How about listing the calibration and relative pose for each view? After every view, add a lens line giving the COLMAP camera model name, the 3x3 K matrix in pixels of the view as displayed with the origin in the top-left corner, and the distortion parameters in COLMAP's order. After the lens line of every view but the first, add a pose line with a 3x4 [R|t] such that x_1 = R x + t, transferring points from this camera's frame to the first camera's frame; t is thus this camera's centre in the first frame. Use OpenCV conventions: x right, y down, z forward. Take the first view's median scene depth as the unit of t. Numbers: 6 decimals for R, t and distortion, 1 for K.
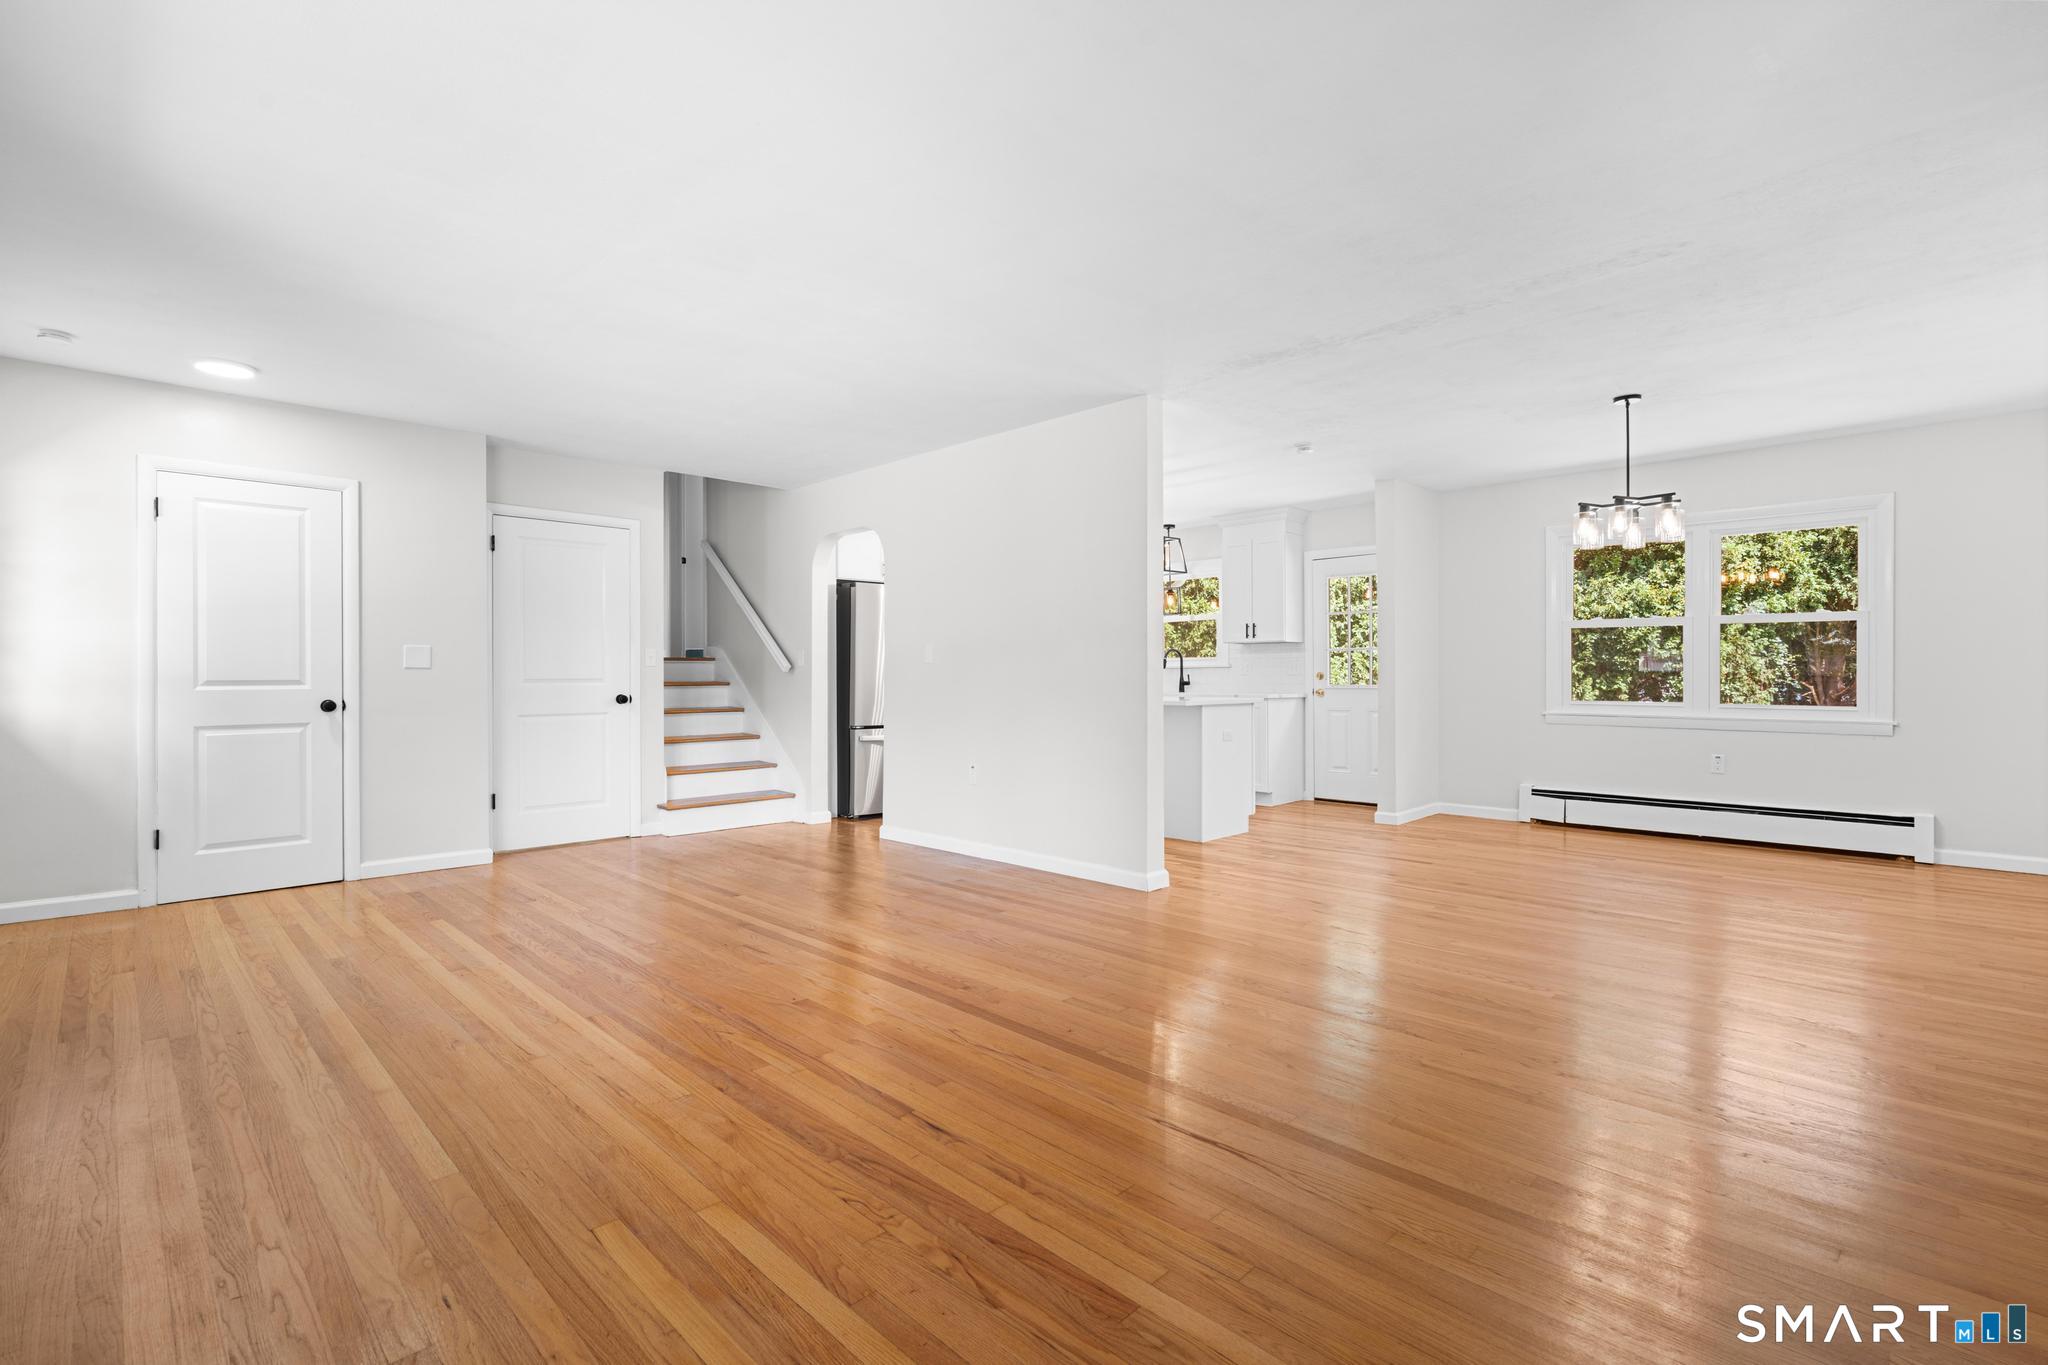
lens RADIAL K [[933.7, 0, 1026.1], [0, 933.7, 672.8], [0, 0, 1]] dist [-0.003355, 0.001954]
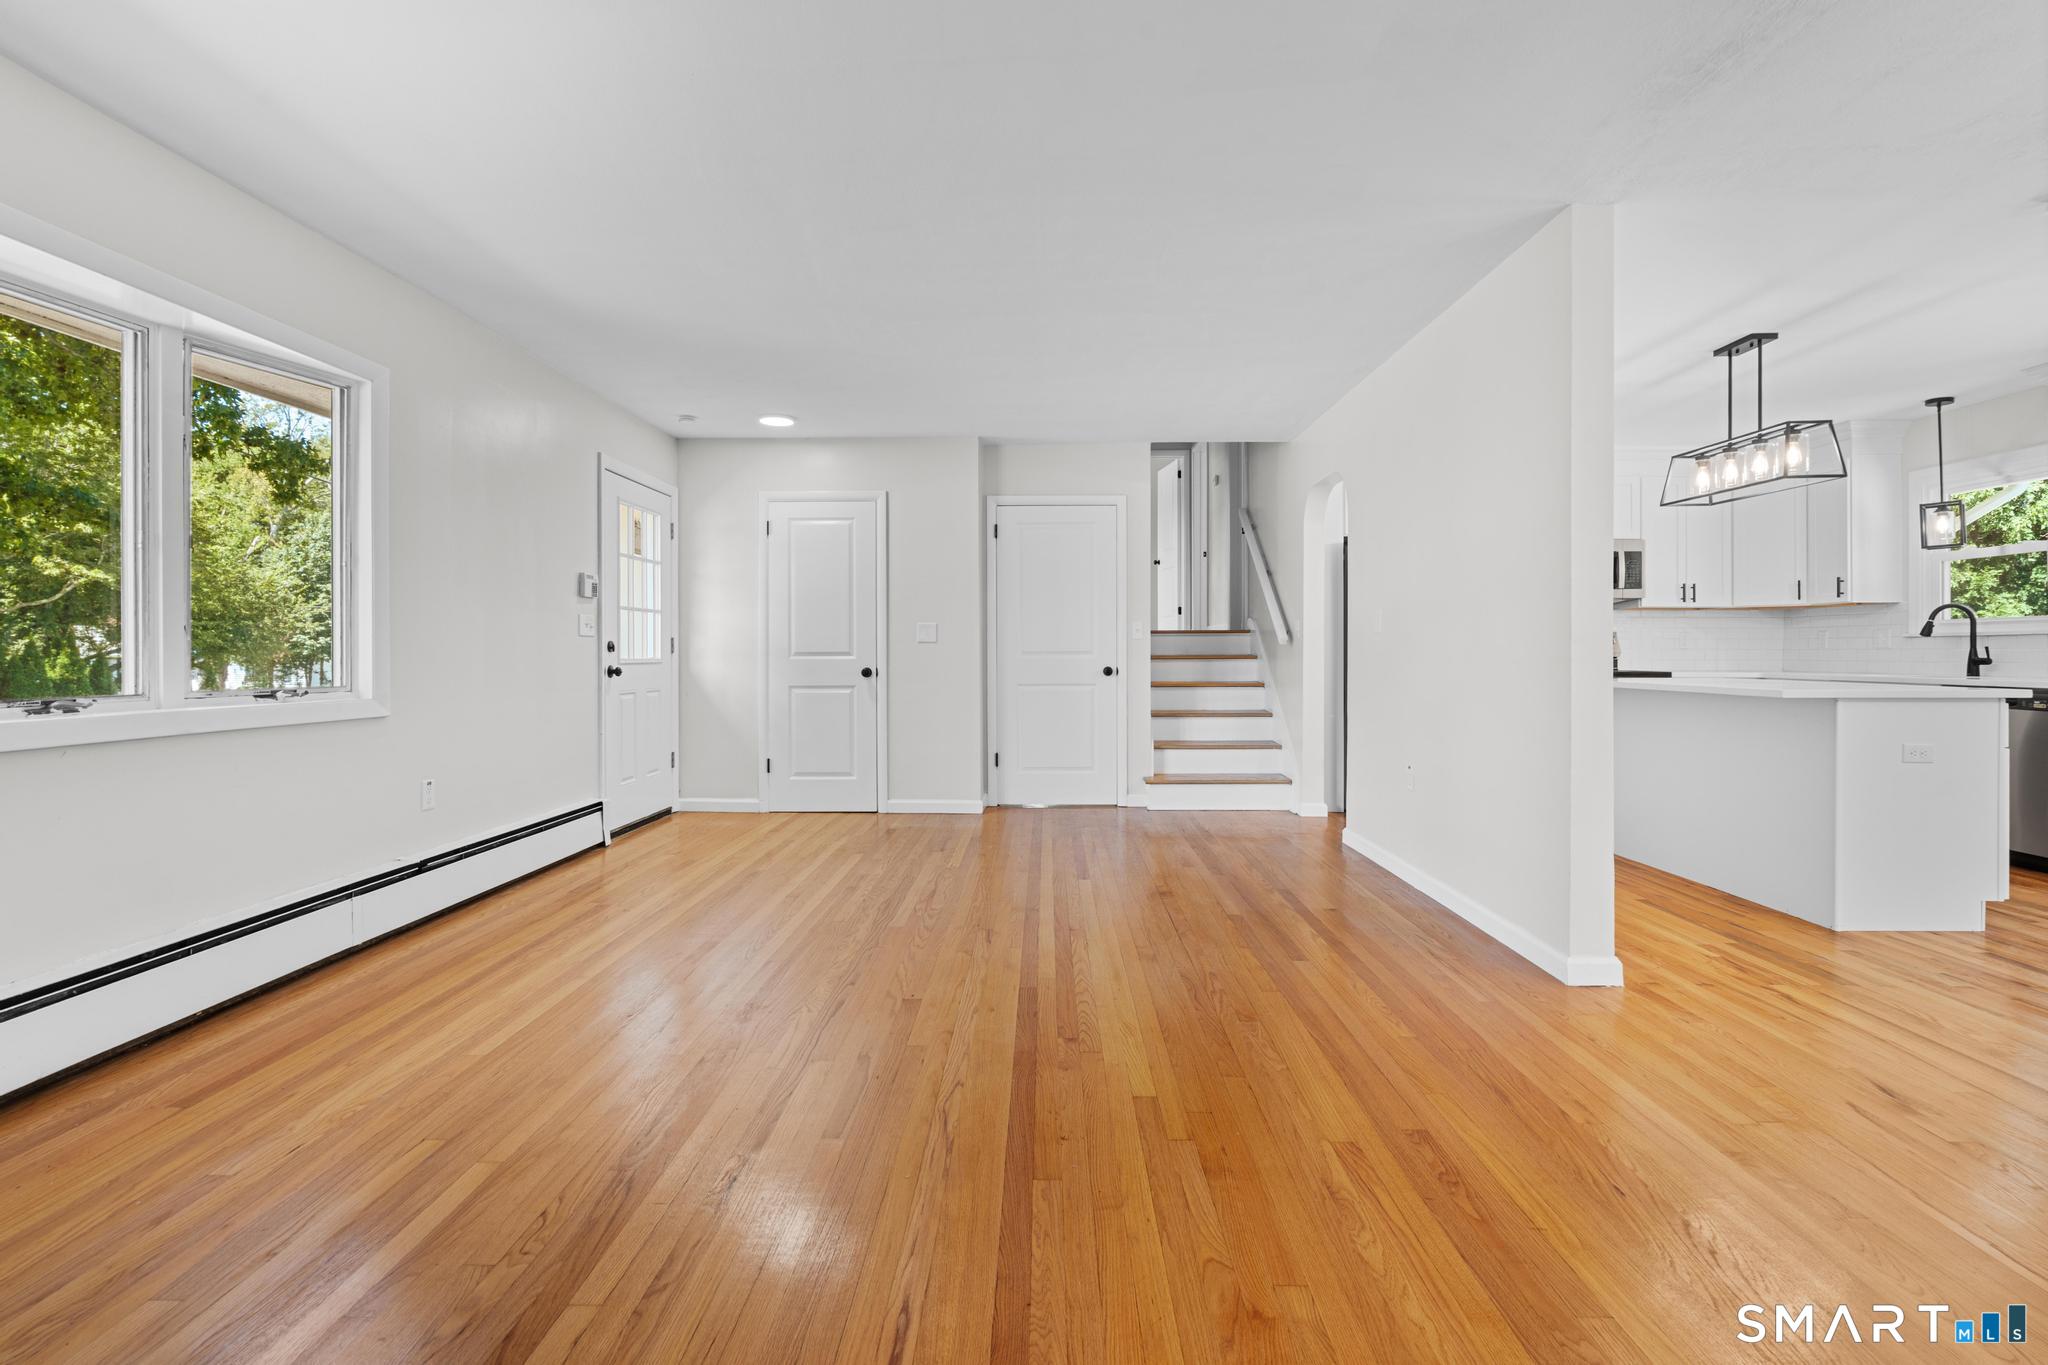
lens RADIAL K [[933.7, 0, 1029.7], [0, 933.7, 658.6], [0, 0, 1]] dist [-0.003355, 0.001954]
pose [[0.695536, 0.007122, -0.718456, 0.234378], [0.002022, 0.999928, 0.011870, 0.001453], [0.718488, -0.009709, 0.695472, 0.207080]]
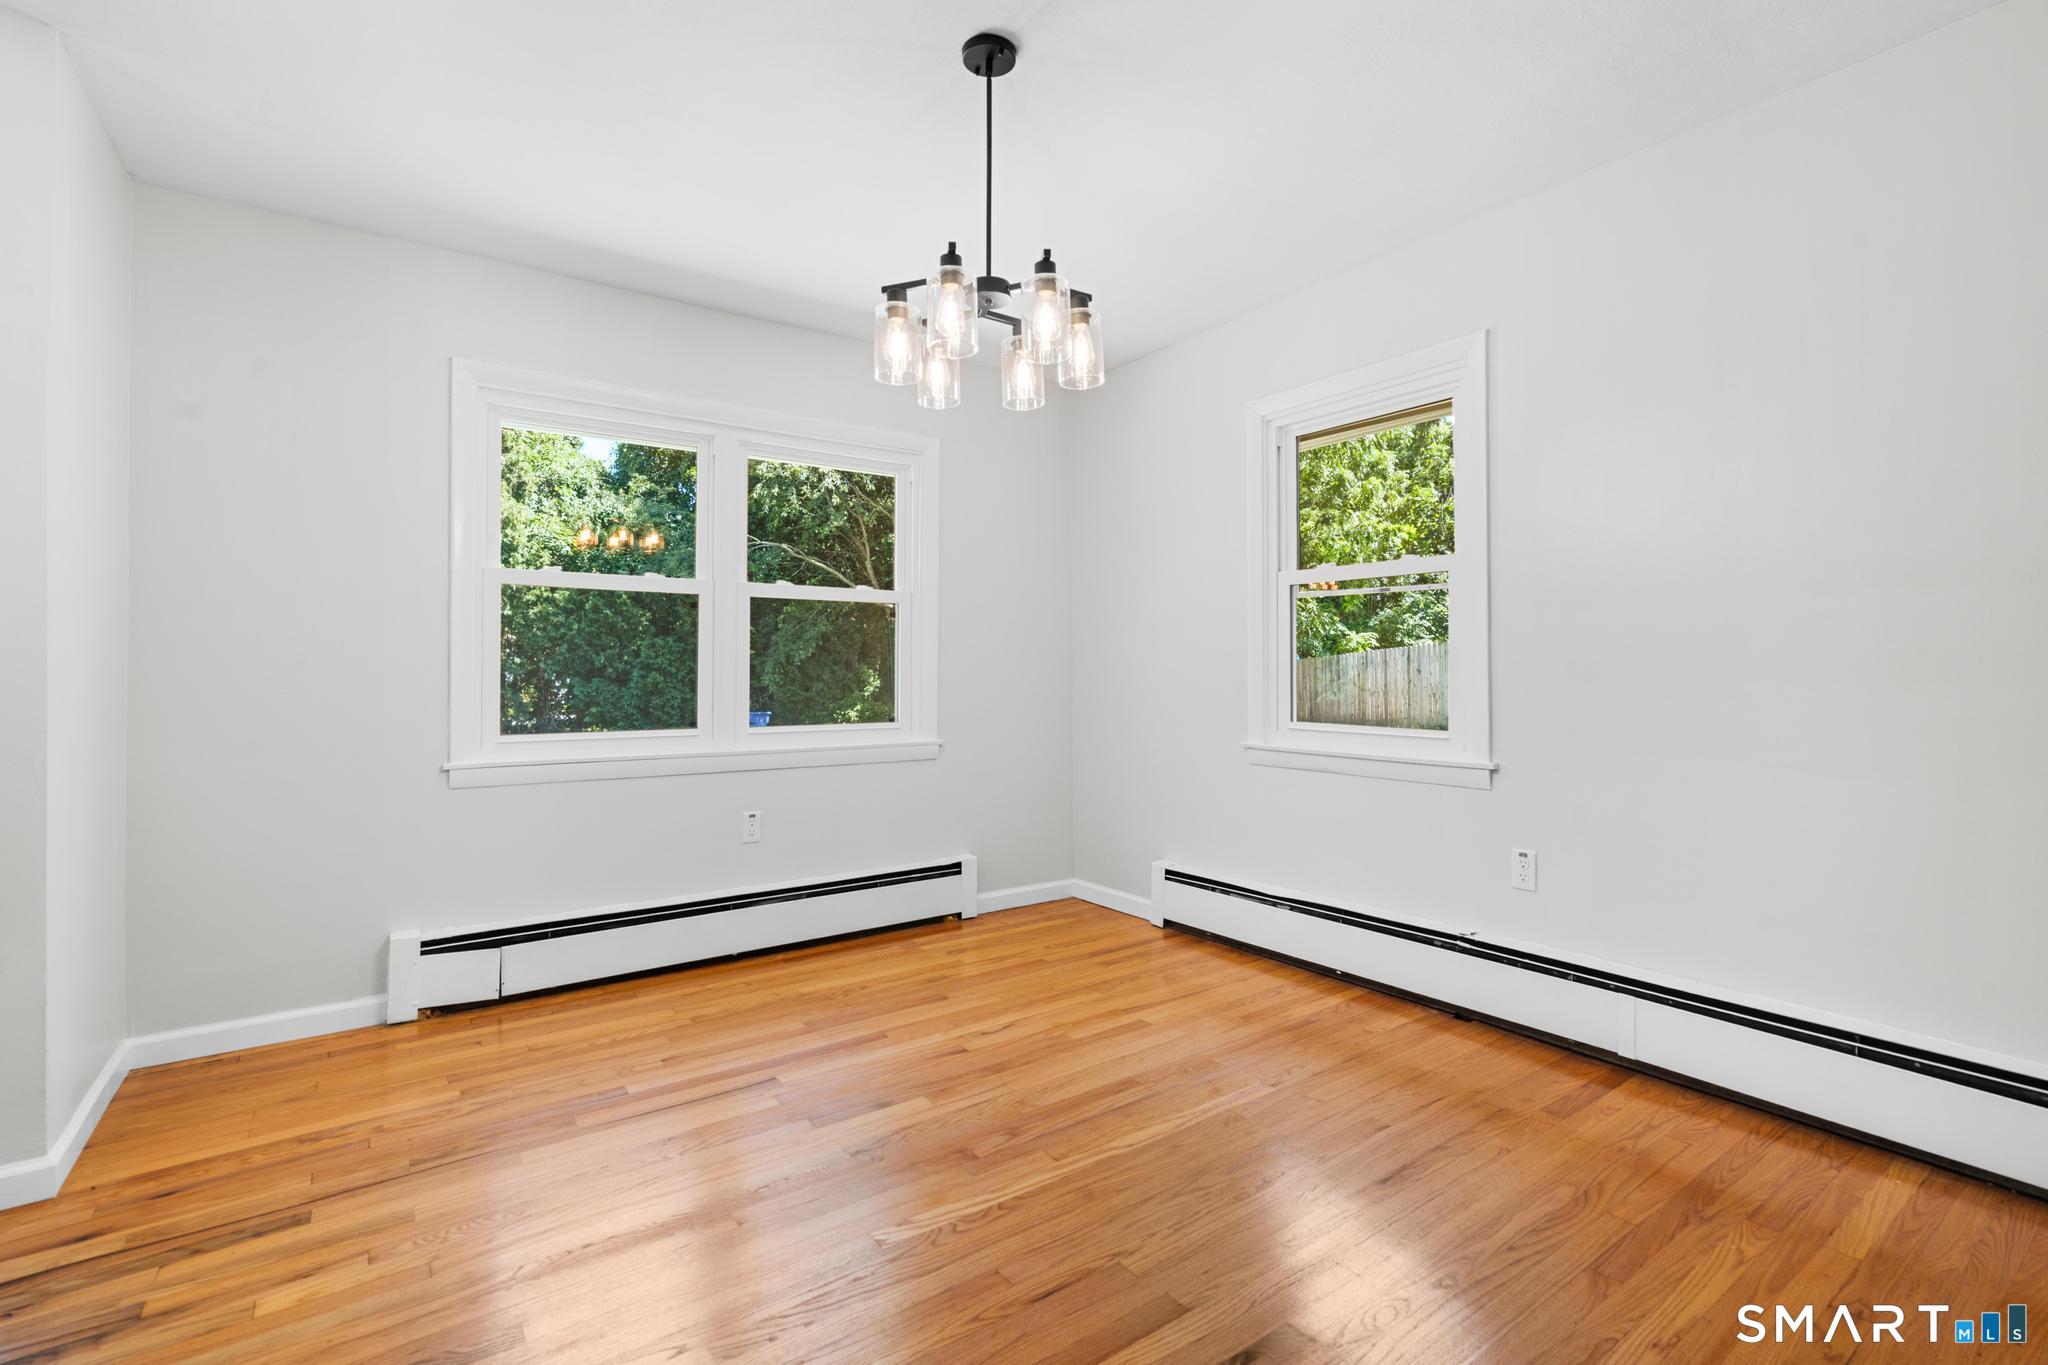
lens RADIAL K [[933.7, 0, 1037.7], [0, 933.7, 662.9], [0, 0, 1]] dist [-0.003355, 0.001954]
pose [[0.161673, 0.010515, 0.986788, 0.157475], [0.001801, 0.999938, -0.010950, -0.001412], [-0.986843, 0.003548, 0.161644, 0.652306]]
